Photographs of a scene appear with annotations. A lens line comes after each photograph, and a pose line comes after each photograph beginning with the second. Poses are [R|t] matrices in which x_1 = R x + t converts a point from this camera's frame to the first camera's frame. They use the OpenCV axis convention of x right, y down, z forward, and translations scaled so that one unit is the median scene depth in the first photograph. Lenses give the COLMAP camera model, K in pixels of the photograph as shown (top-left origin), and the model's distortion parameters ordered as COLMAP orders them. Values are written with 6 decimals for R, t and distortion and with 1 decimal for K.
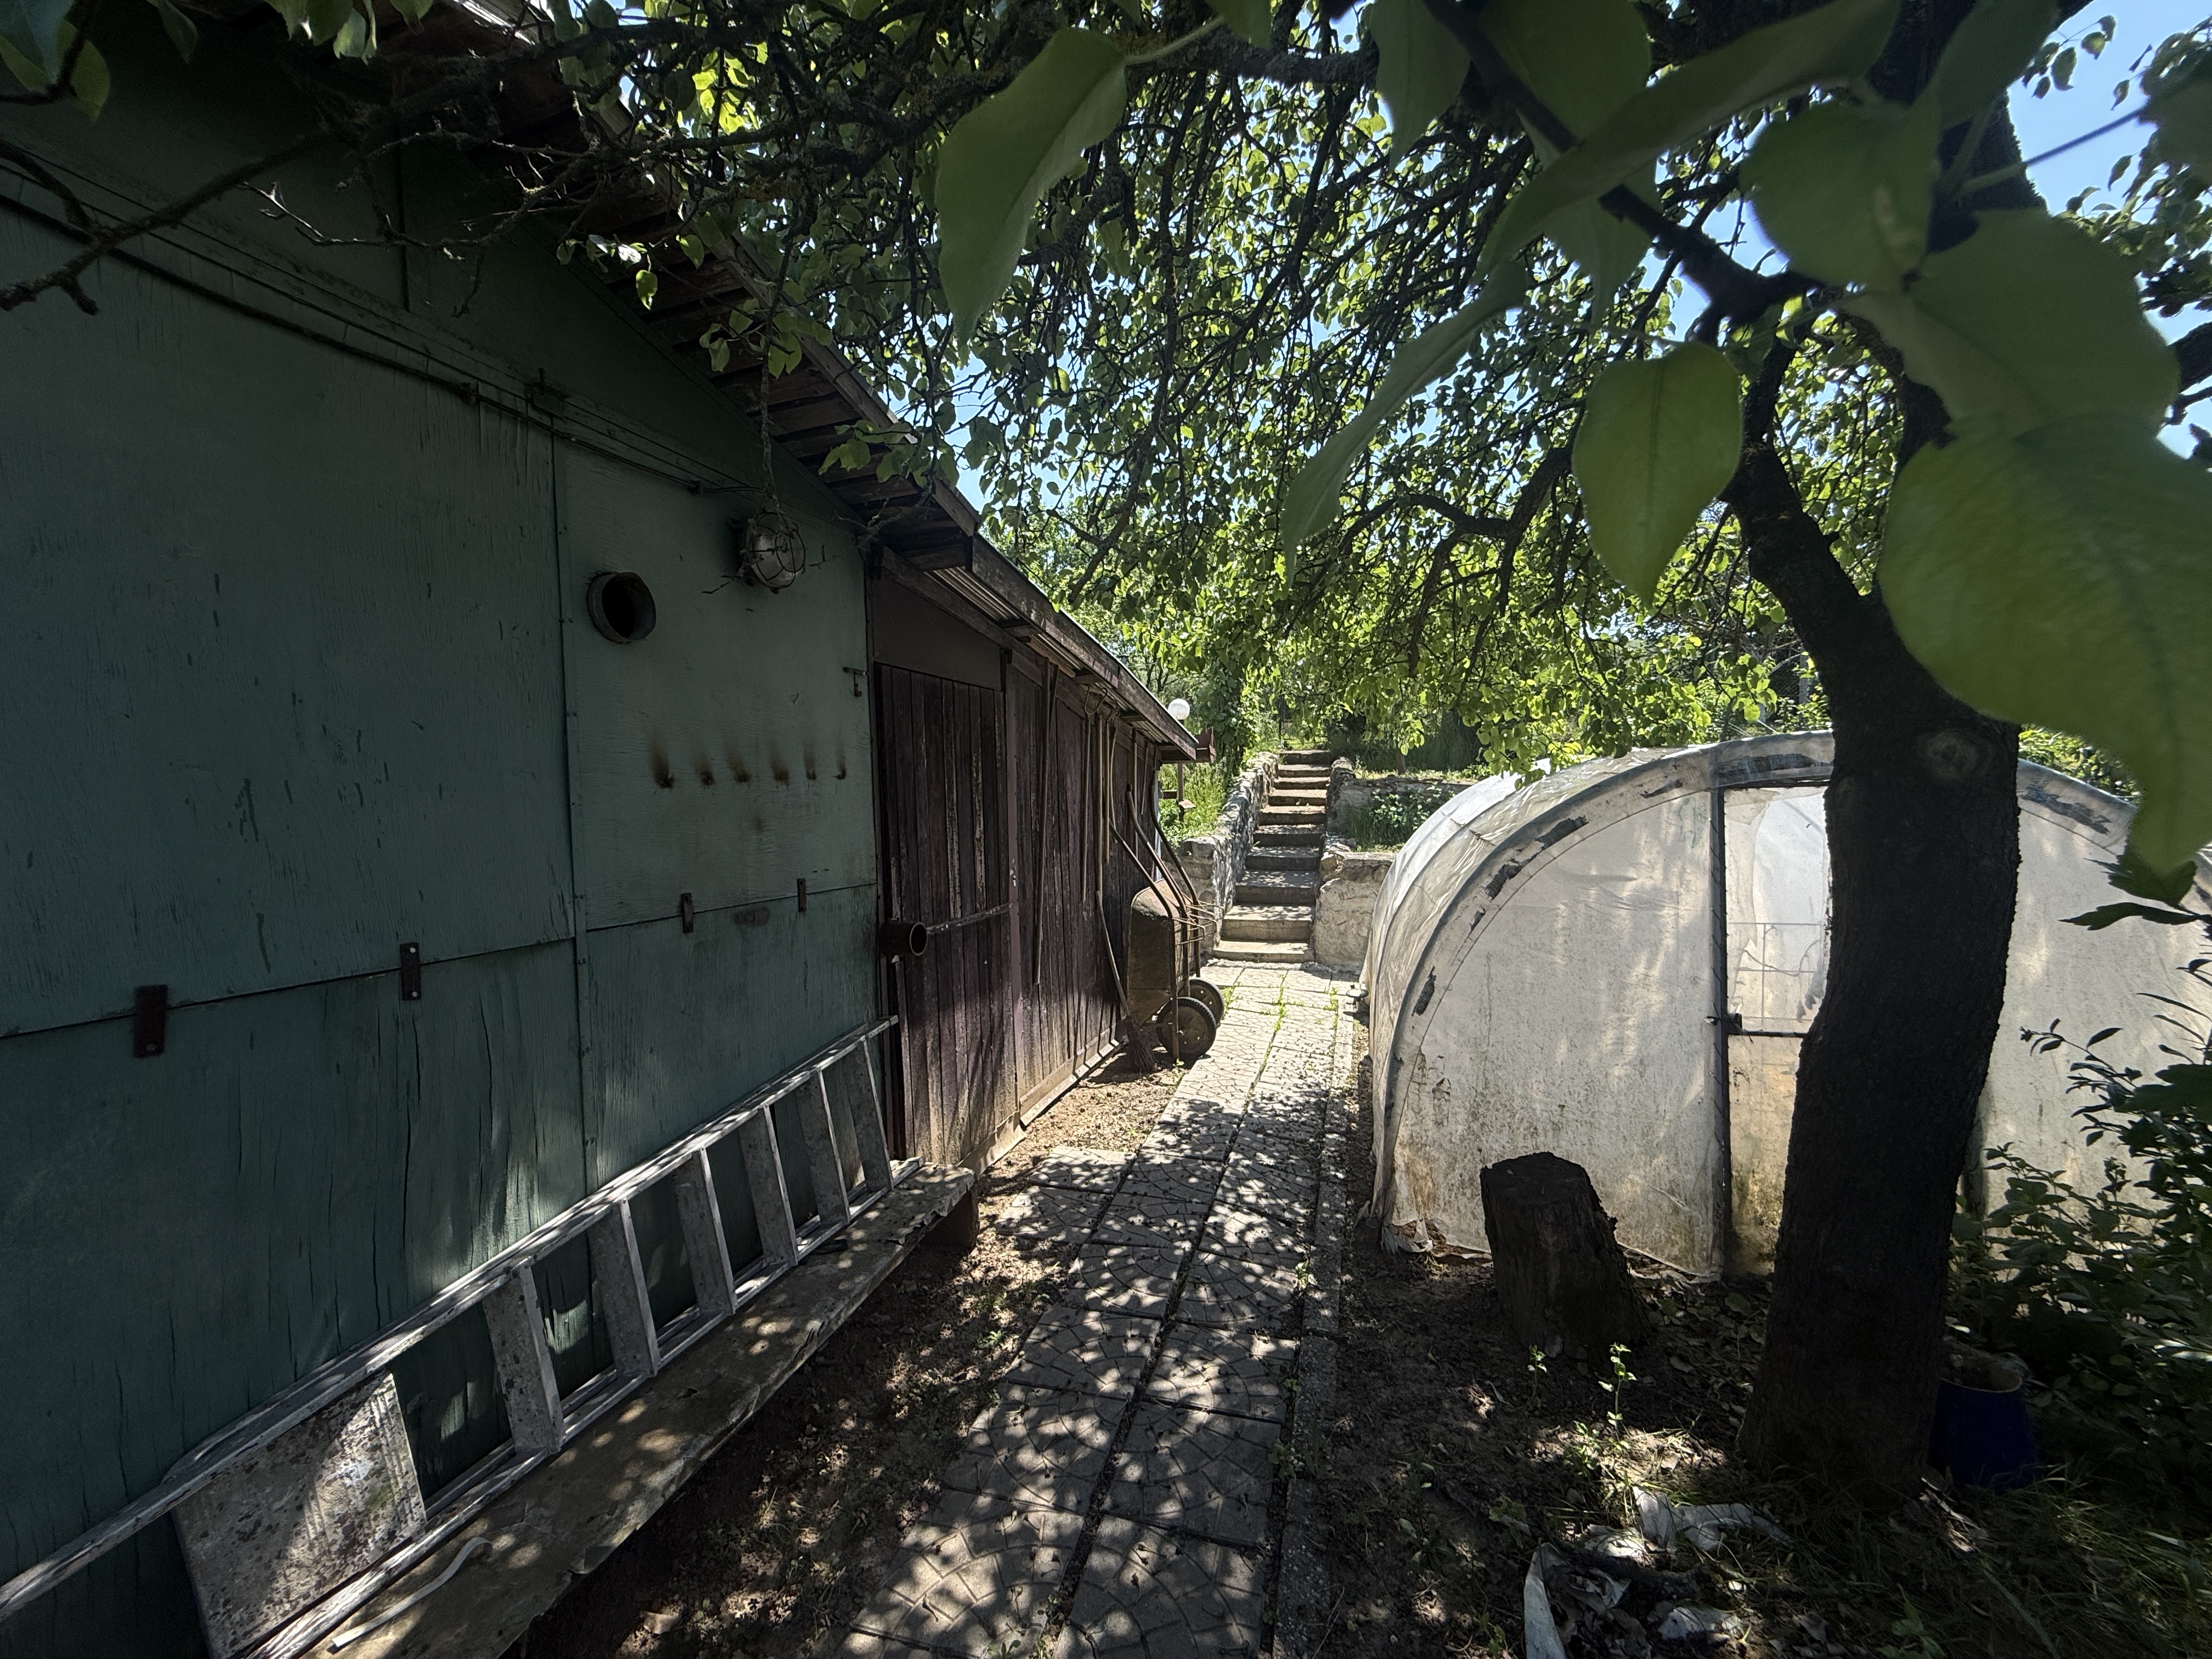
lens RADIAL K [[898.1, 0, 1113.9], [0, 898.1, 828.8], [0, 0, 1]] dist [-0.000085, 0.000000]
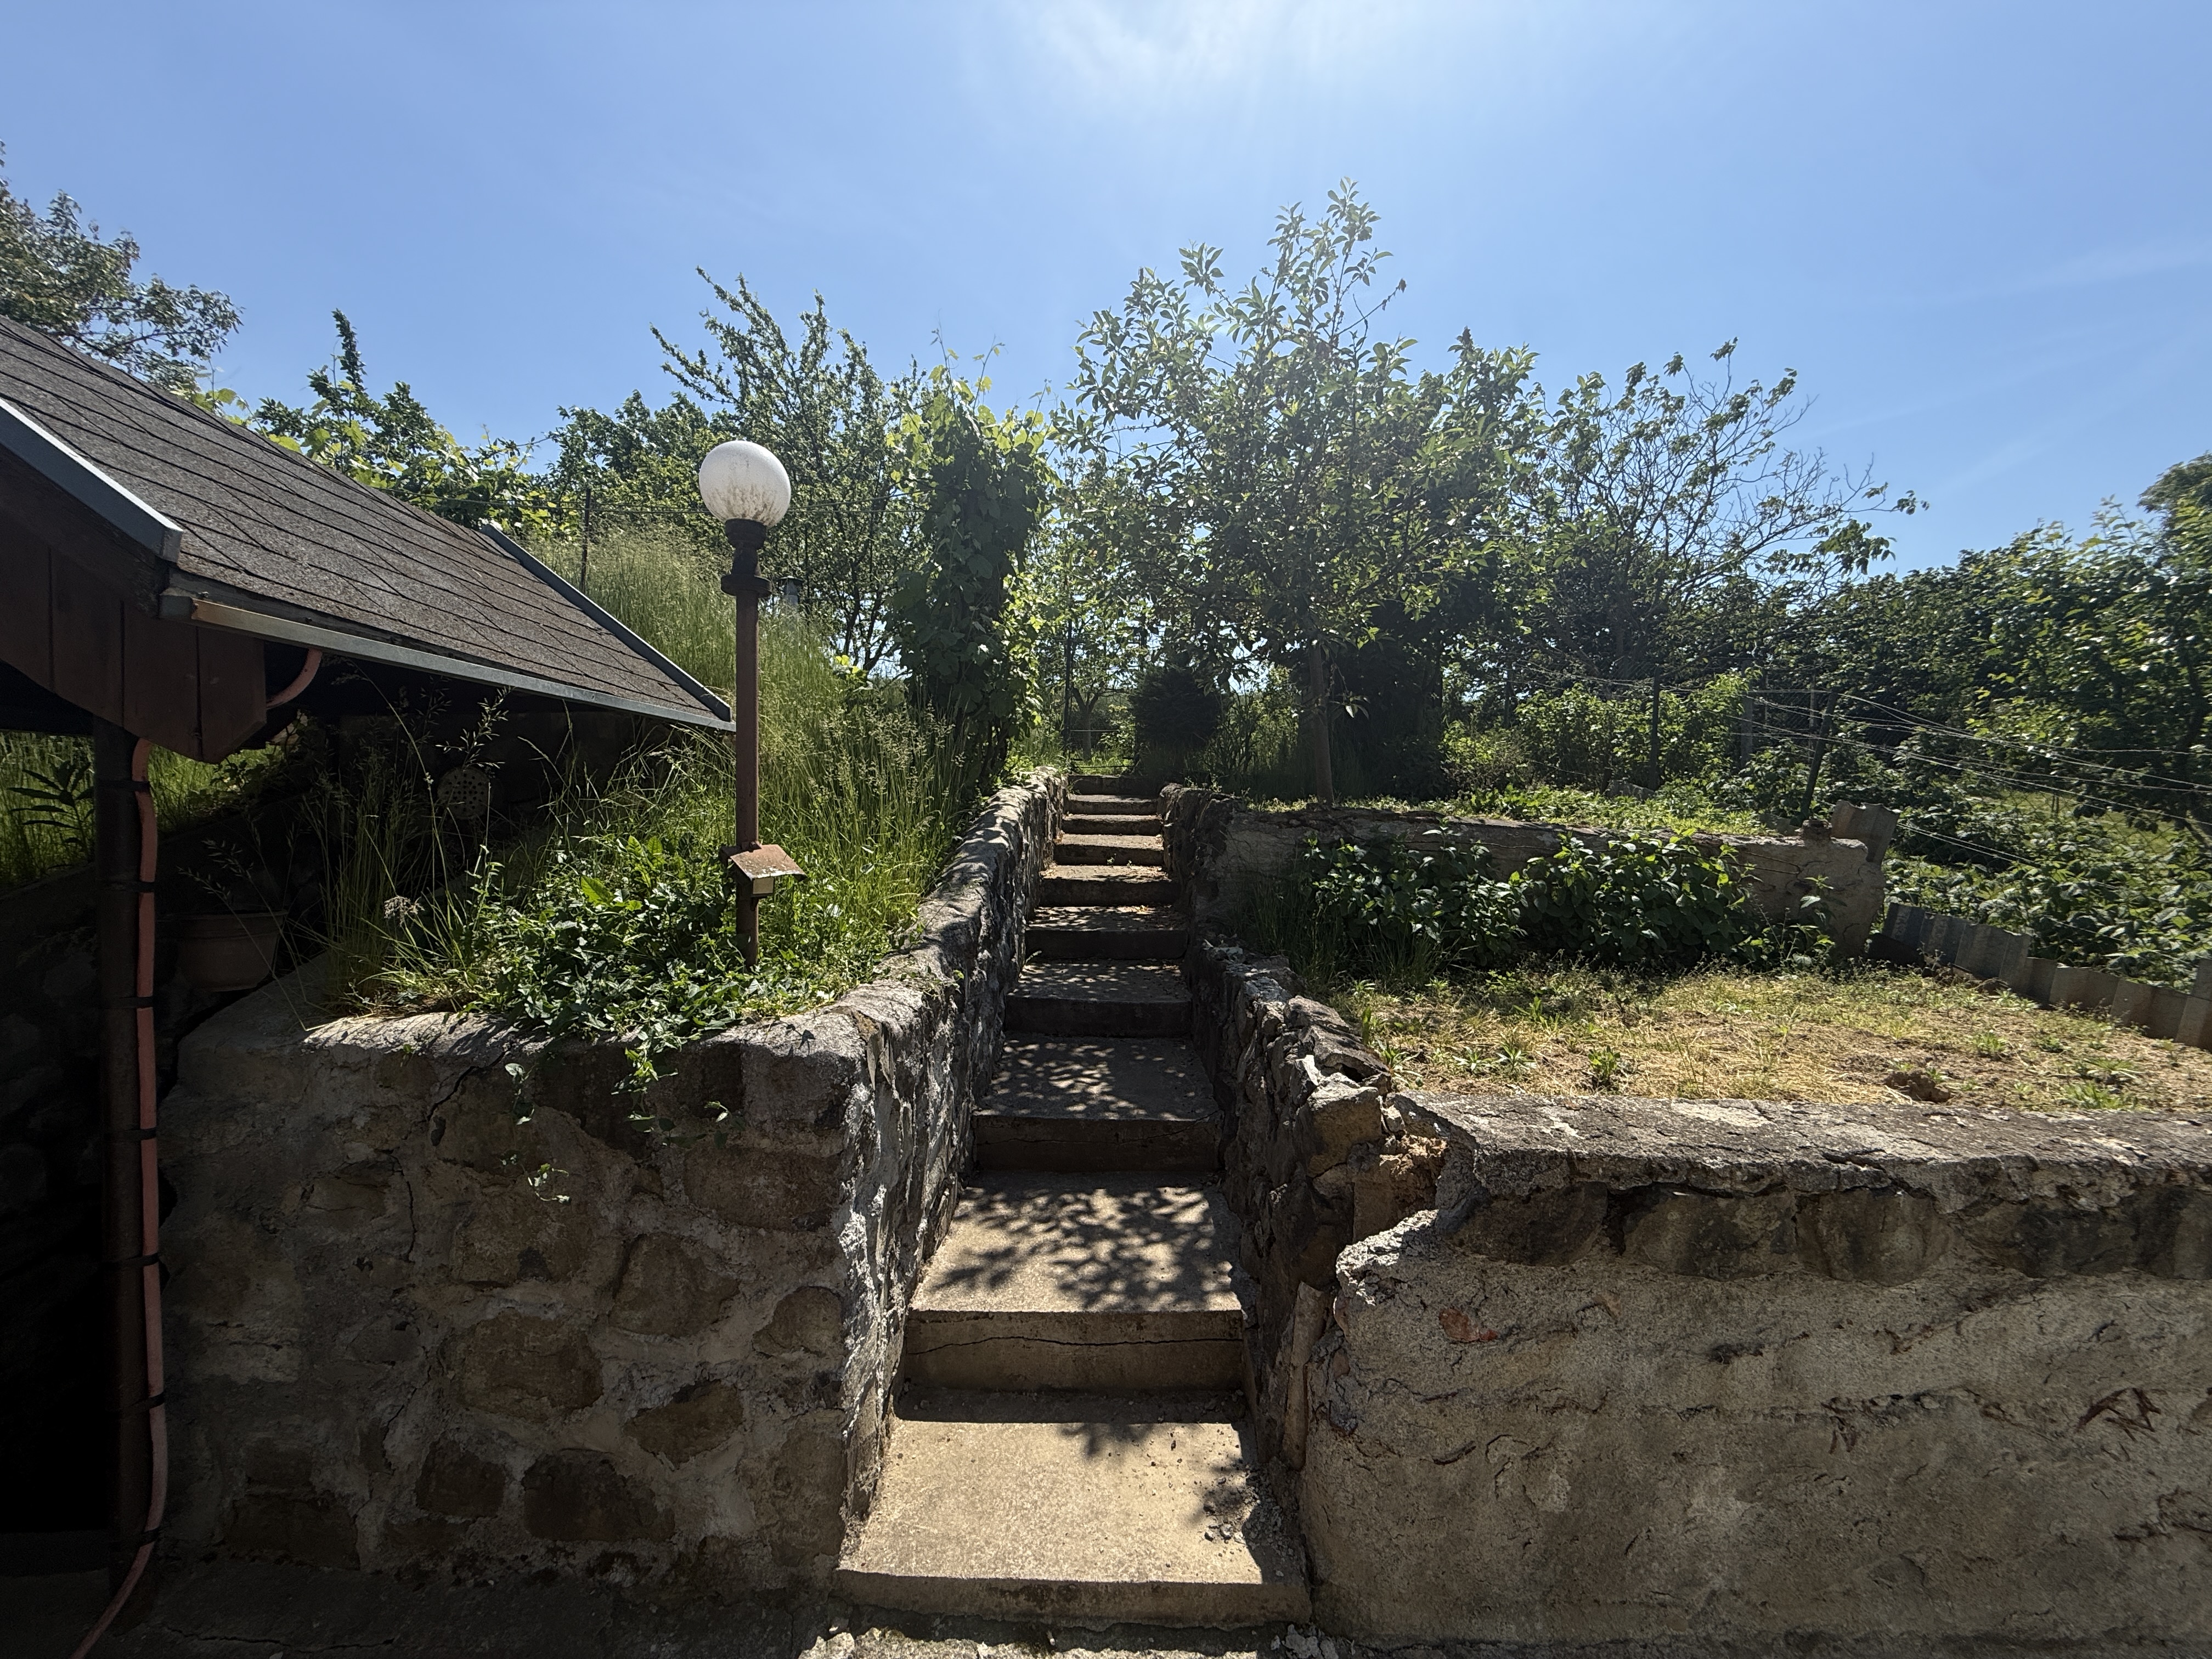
lens RADIAL K [[898.1, 0, 1113.2], [0, 898.1, 838.6], [0, 0, 1]] dist [-0.000085, 0.000000]
pose [[0.966865, 0.021044, 0.254418, 0.084850], [-0.009229, 0.998826, -0.047547, -0.018313], [-0.255120, 0.043623, 0.965925, 0.564750]]
